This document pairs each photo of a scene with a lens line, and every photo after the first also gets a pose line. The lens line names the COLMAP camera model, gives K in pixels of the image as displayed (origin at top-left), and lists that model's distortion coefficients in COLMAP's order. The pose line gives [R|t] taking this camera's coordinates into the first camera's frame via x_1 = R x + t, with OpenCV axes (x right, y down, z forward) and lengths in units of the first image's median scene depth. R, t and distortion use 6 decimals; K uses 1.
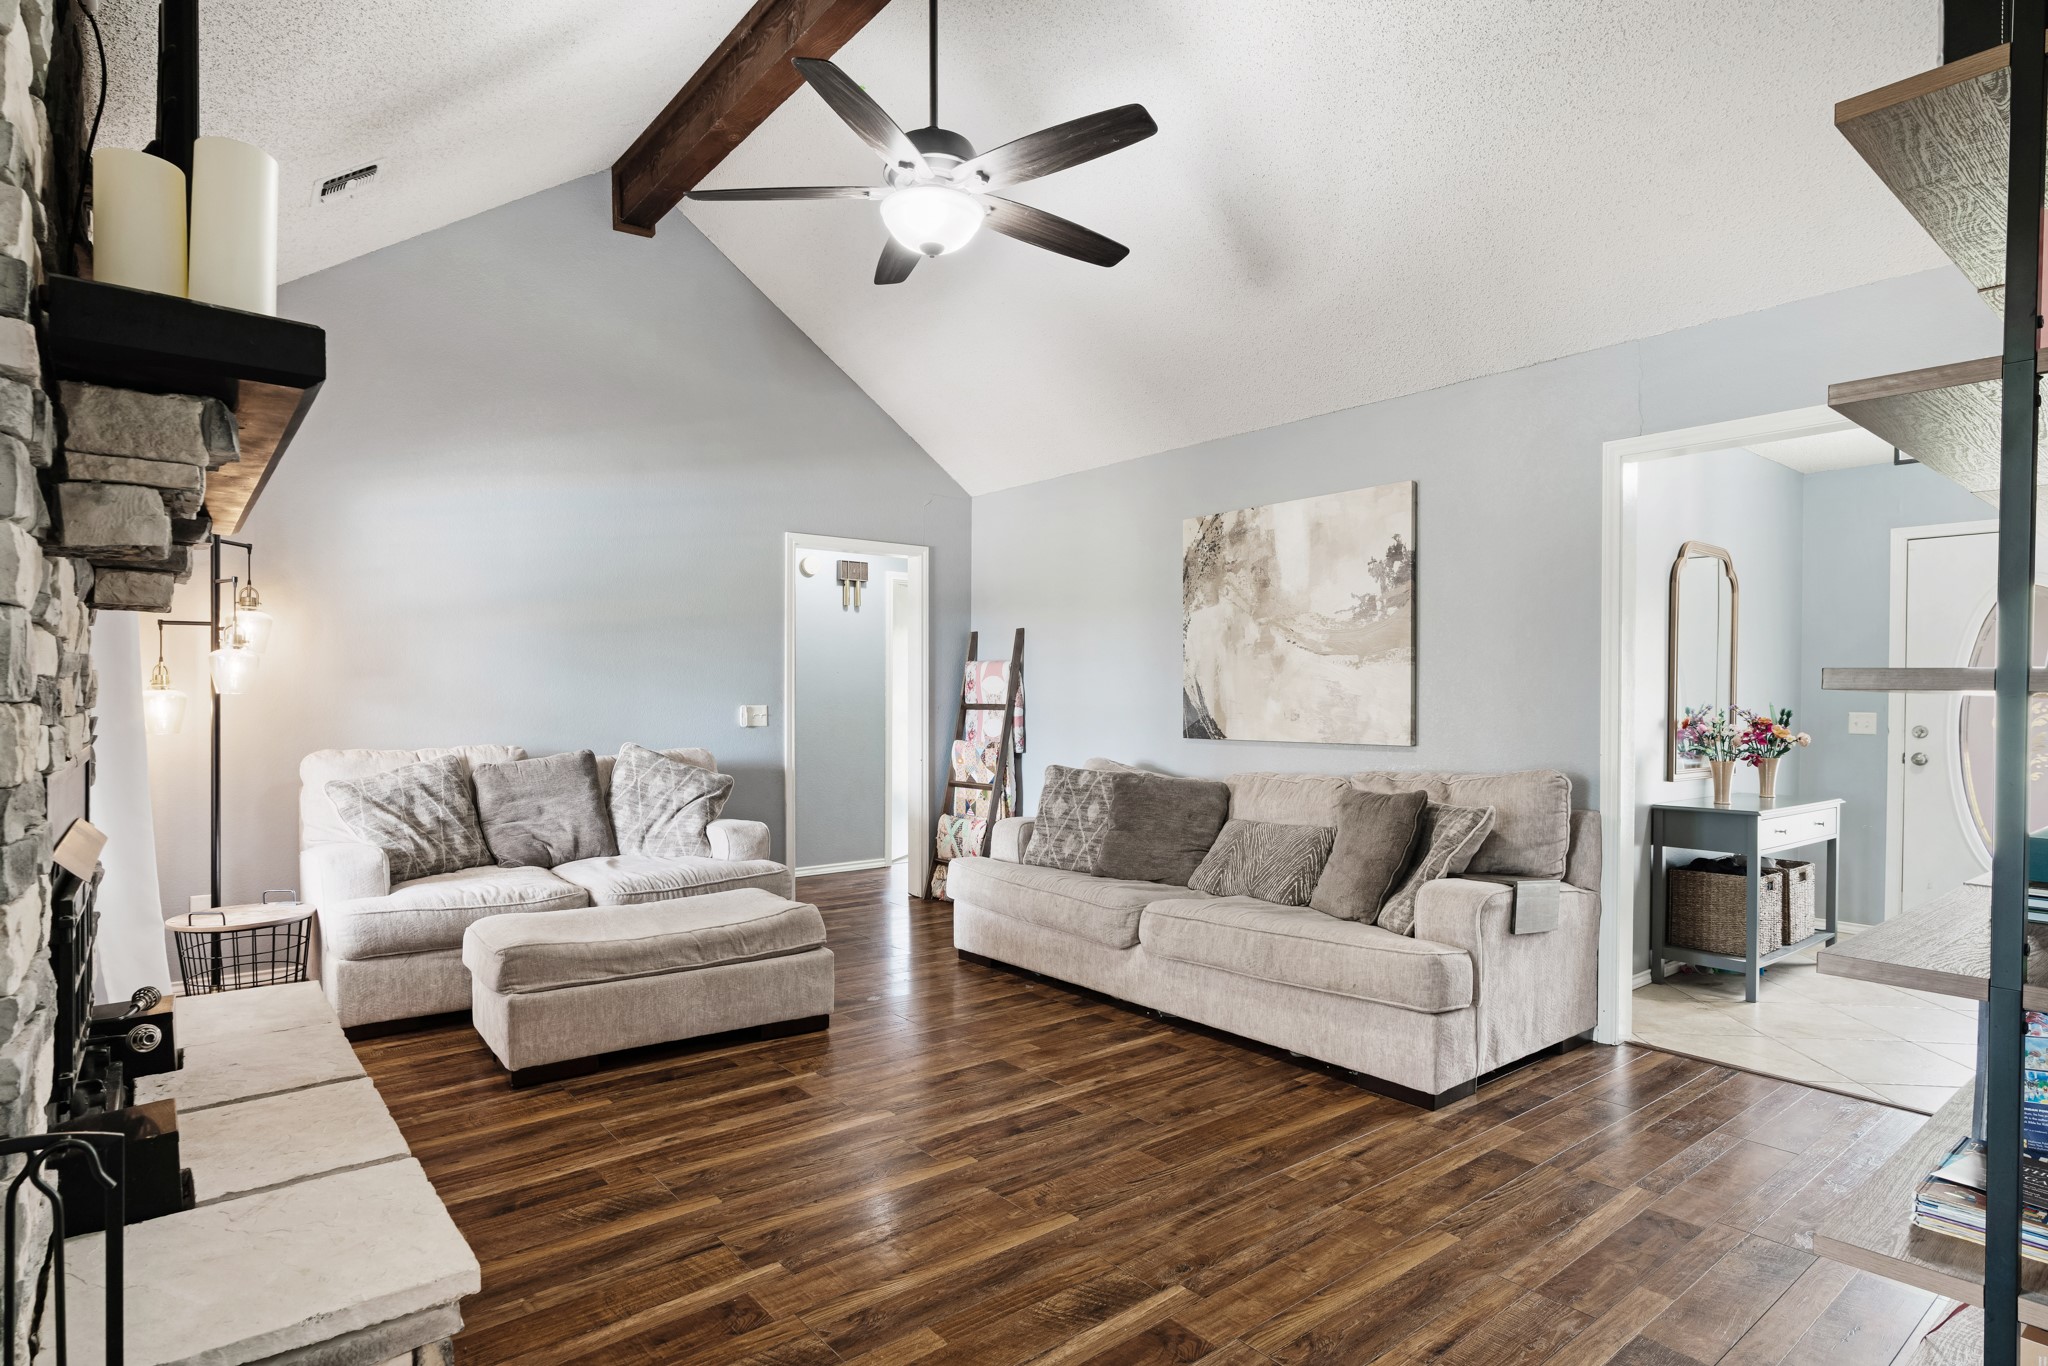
lens RADIAL K [[1067.0, 0, 1017.3], [0, 1067.0, 718.3], [0, 0, 1]] dist [0.000907, 0.000136]
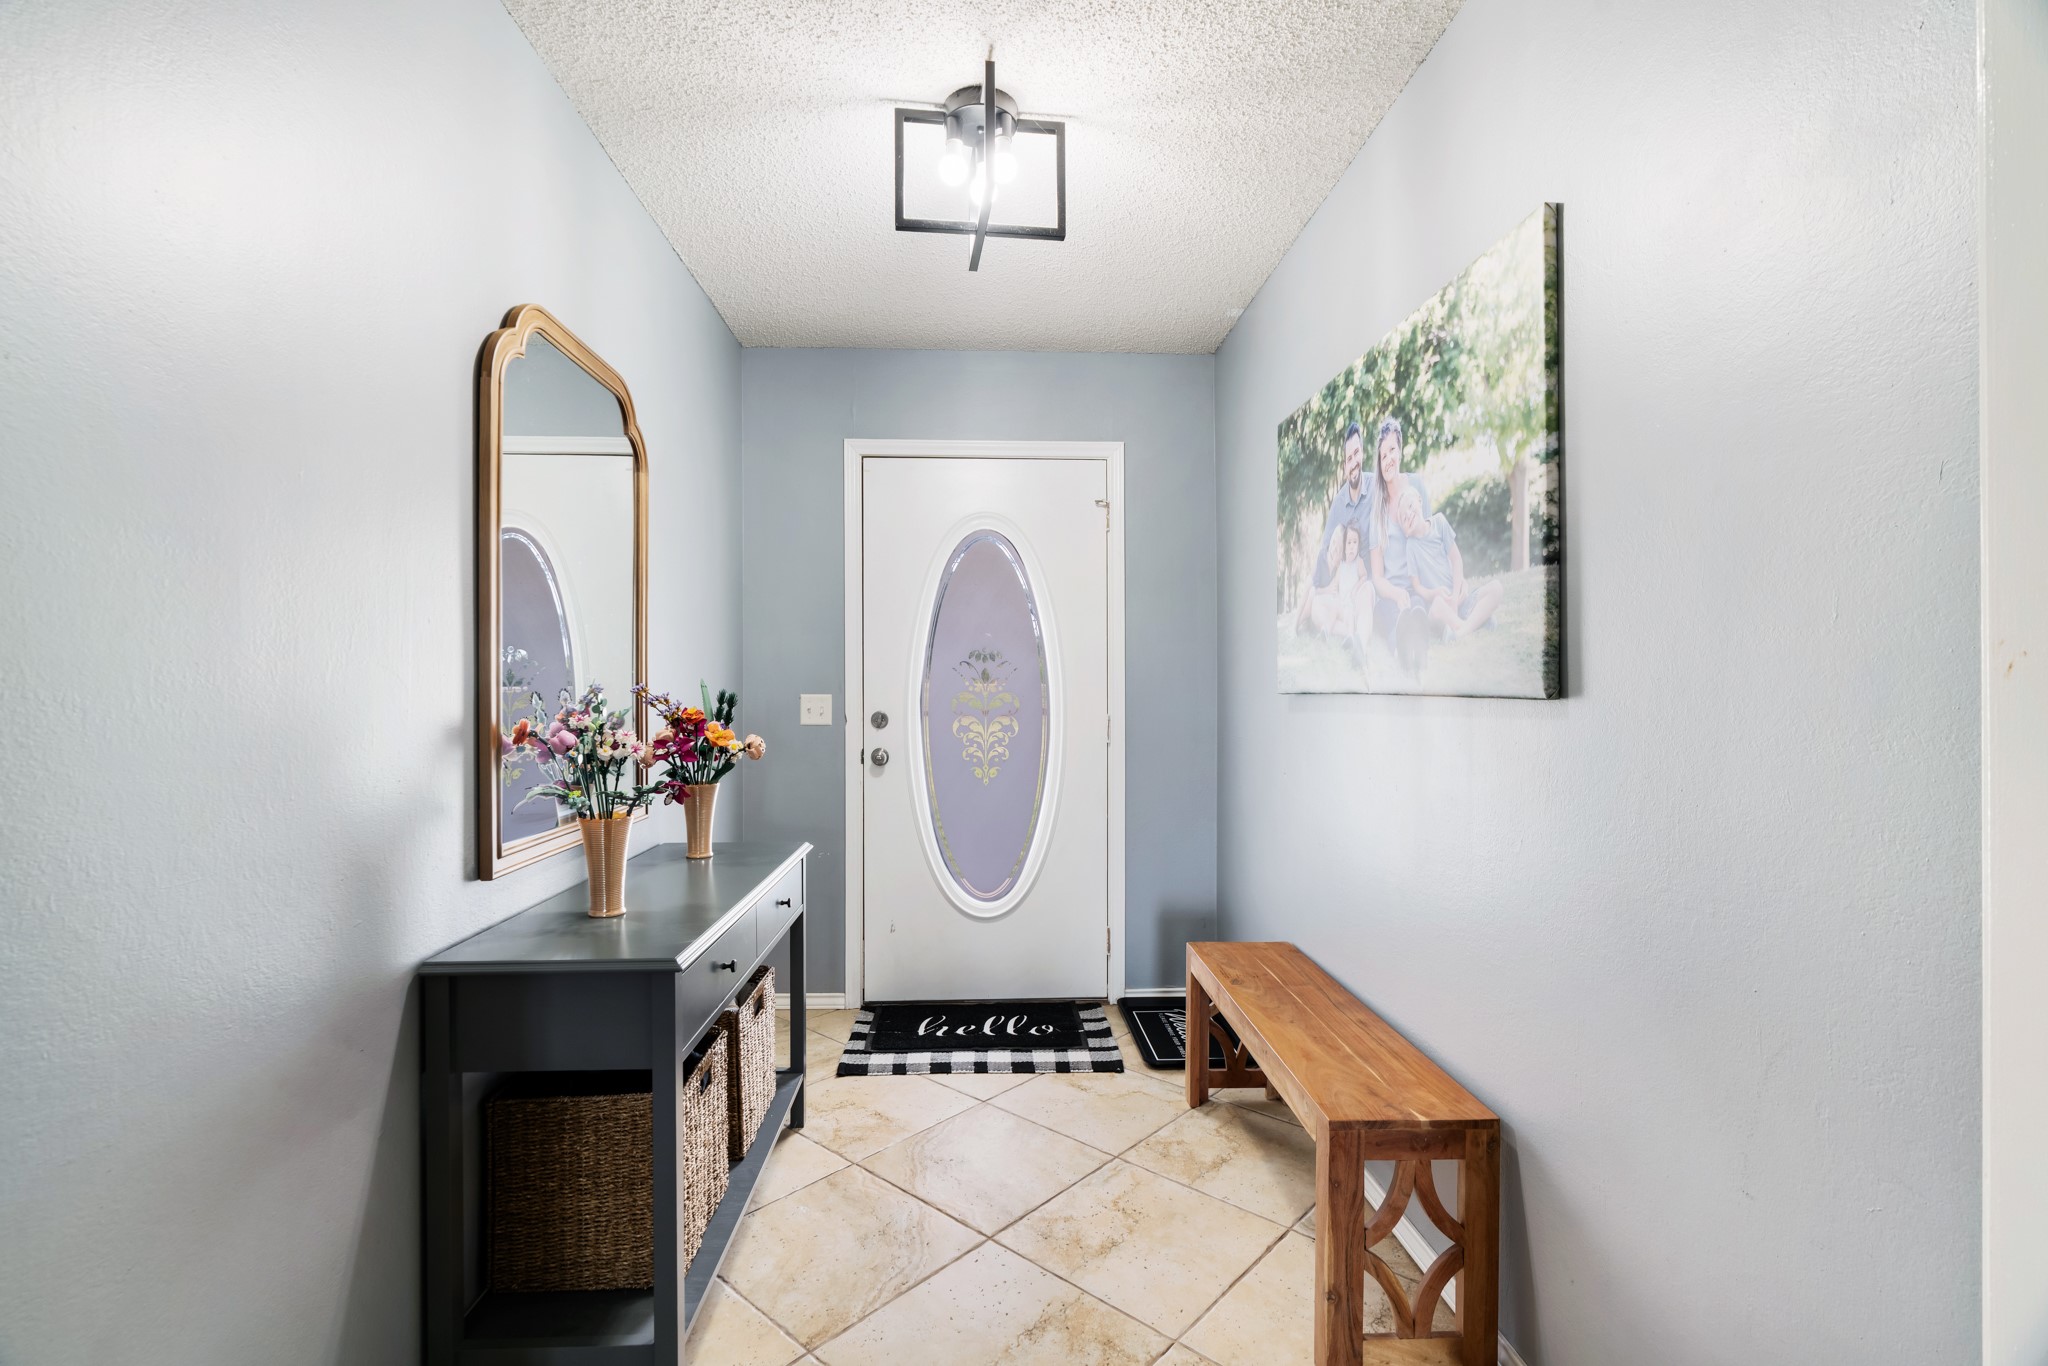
lens RADIAL K [[923.3, 0, 1024.0], [0, 923.3, 683.0], [0, 0, 1]] dist [-0.002783, -0.000200]
pose [[0.584856, -0.004744, 0.811123, 0.461910], [0.017211, 0.999830, -0.006562, -0.008060], [-0.810955, 0.017797, 0.584838, 0.650928]]
